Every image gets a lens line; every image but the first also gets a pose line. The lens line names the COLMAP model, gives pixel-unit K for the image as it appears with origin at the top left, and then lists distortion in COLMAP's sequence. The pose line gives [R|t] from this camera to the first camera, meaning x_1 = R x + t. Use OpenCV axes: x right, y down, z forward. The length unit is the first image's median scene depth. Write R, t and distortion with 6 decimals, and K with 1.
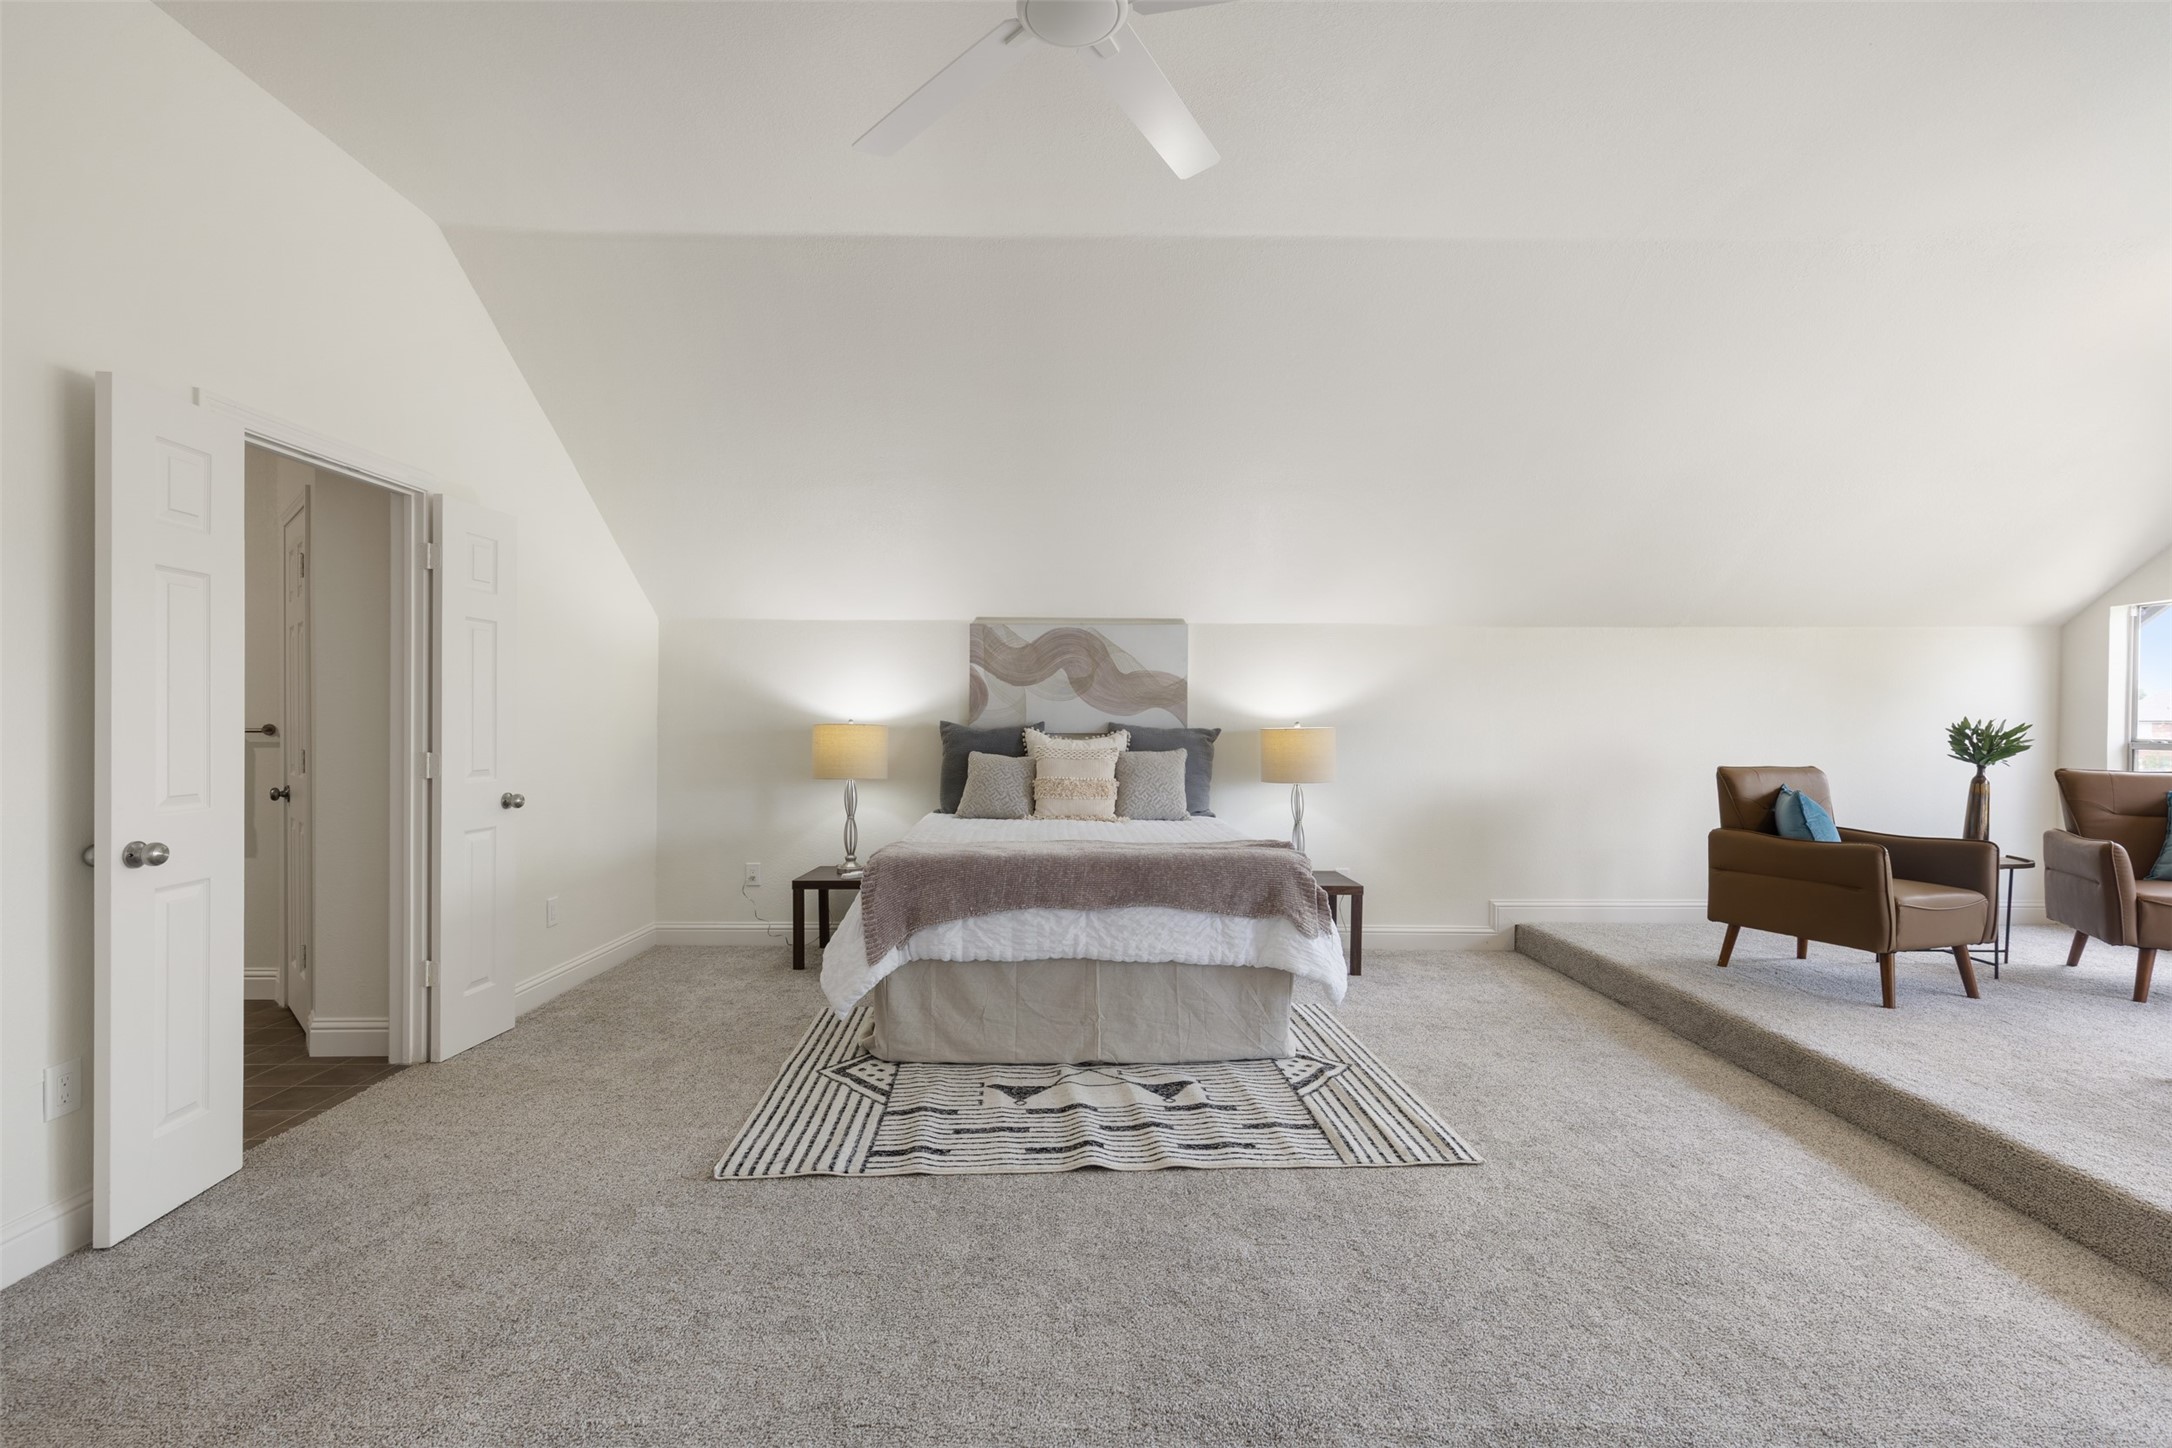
lens RADIAL K [[984.0, 0, 1084.0], [0, 984.0, 717.1], [0, 0, 1]] dist [0.005554, 0.000844]
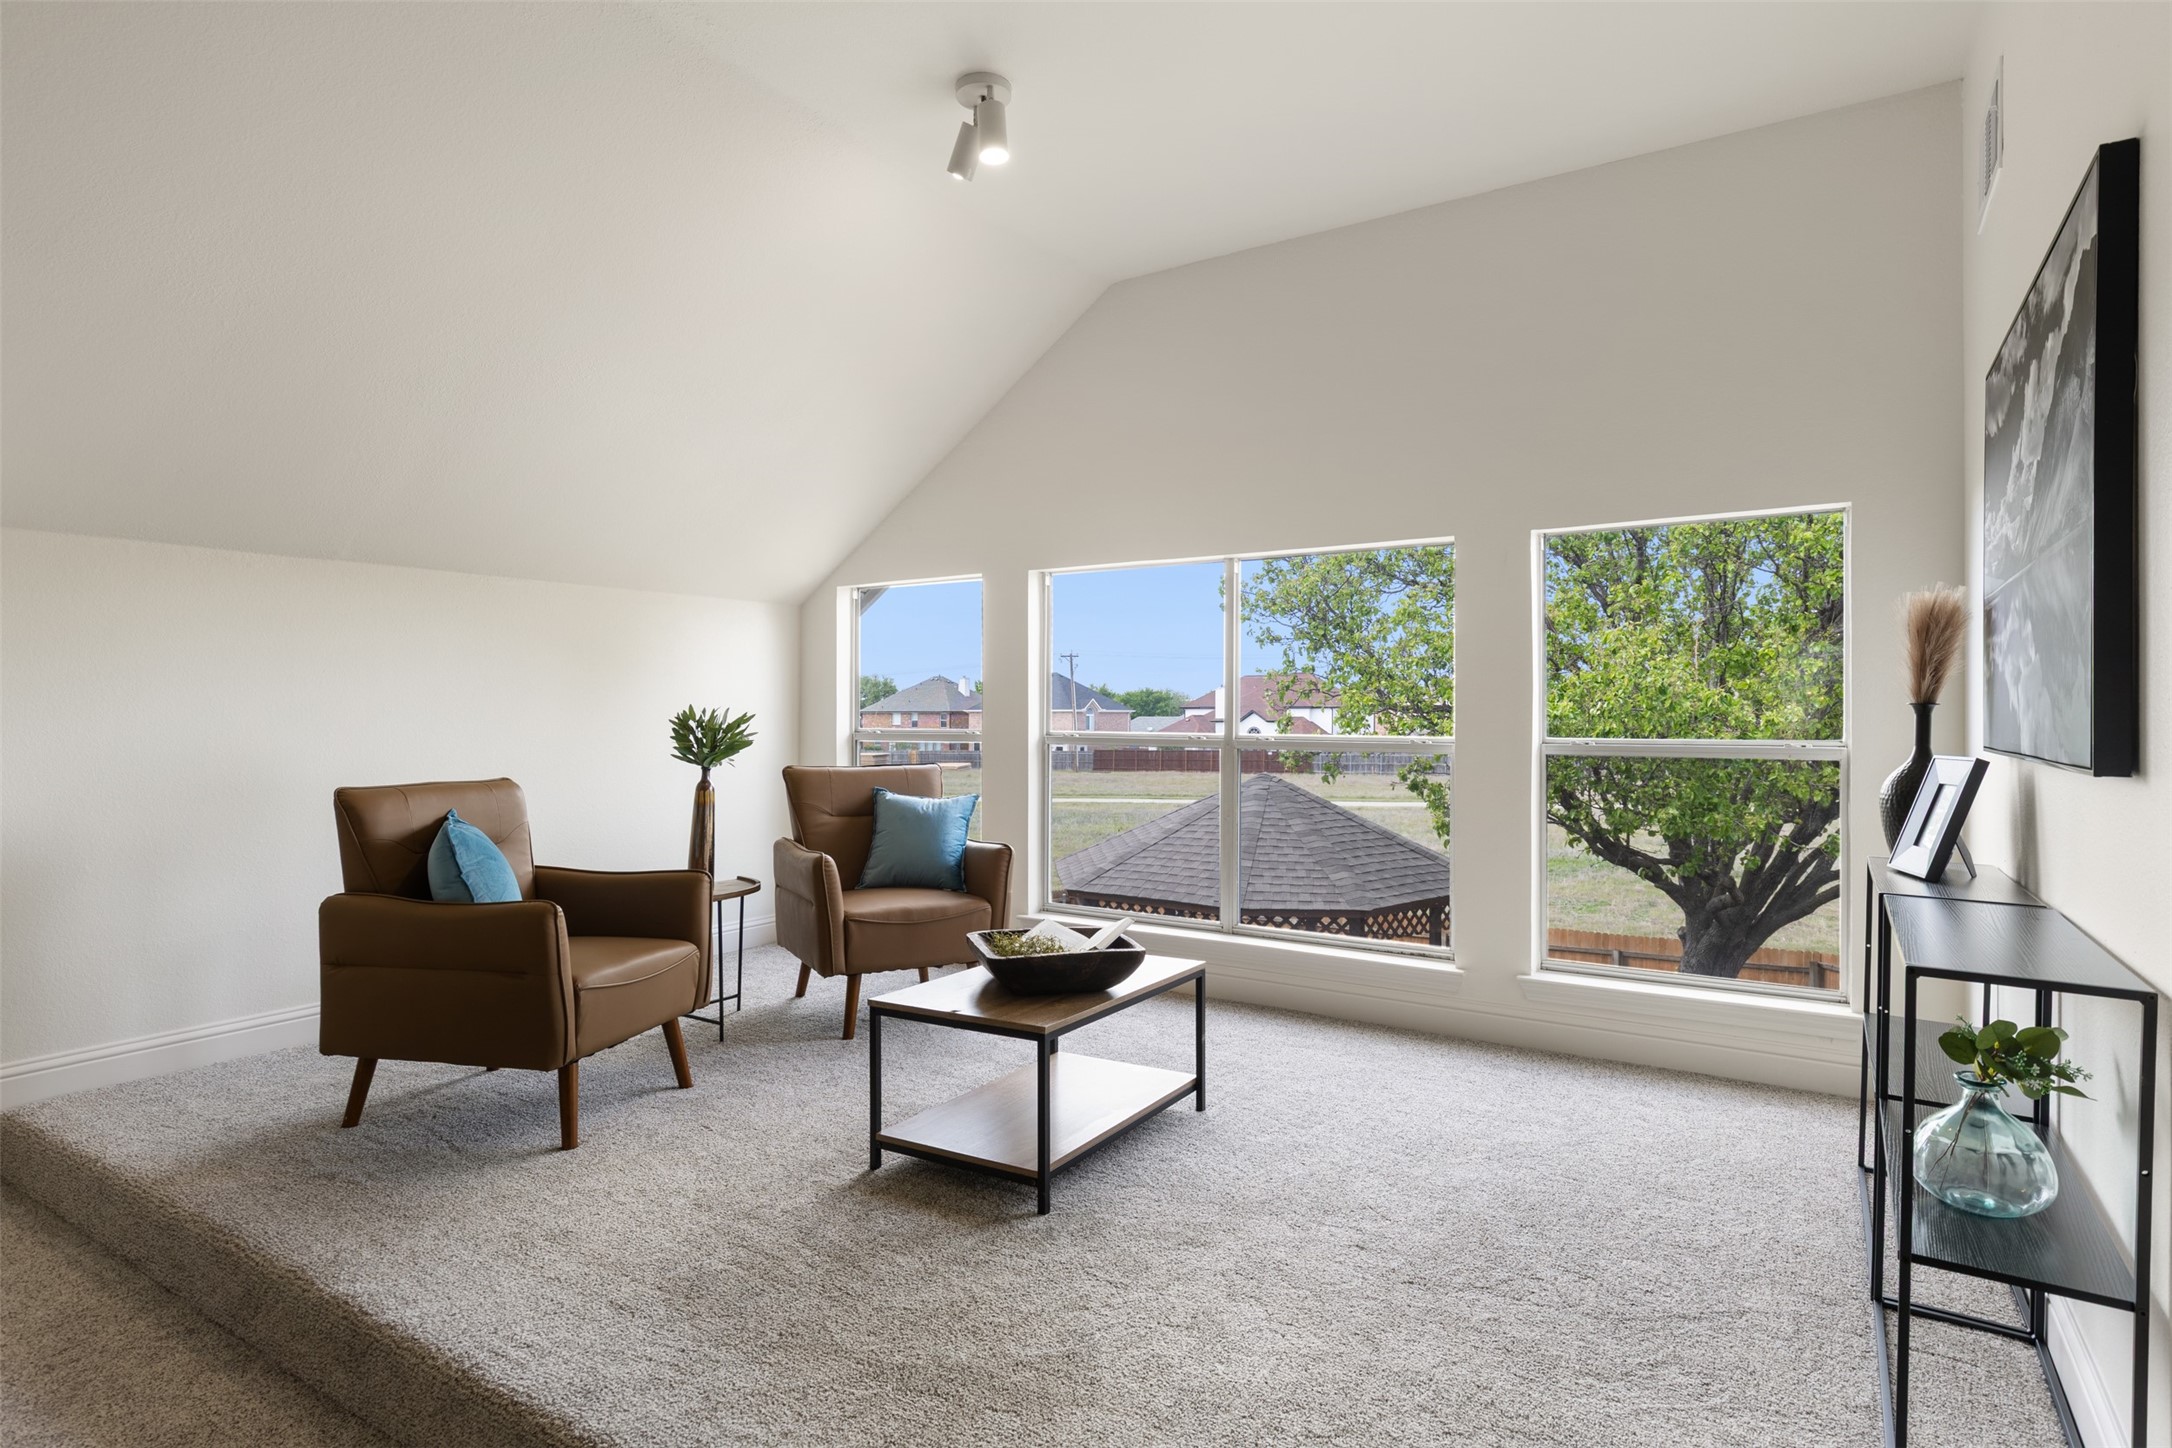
lens RADIAL K [[1237.5, 0, 1084.4], [0, 1237.5, 722.6], [0, 0, 1]] dist [0.001786, 0.000057]
pose [[0.558488, -0.009382, 0.829460, 0.278204], [0.003976, 0.999955, 0.008633, 0.006917], [-0.829503, -0.001523, 0.558500, 0.221538]]
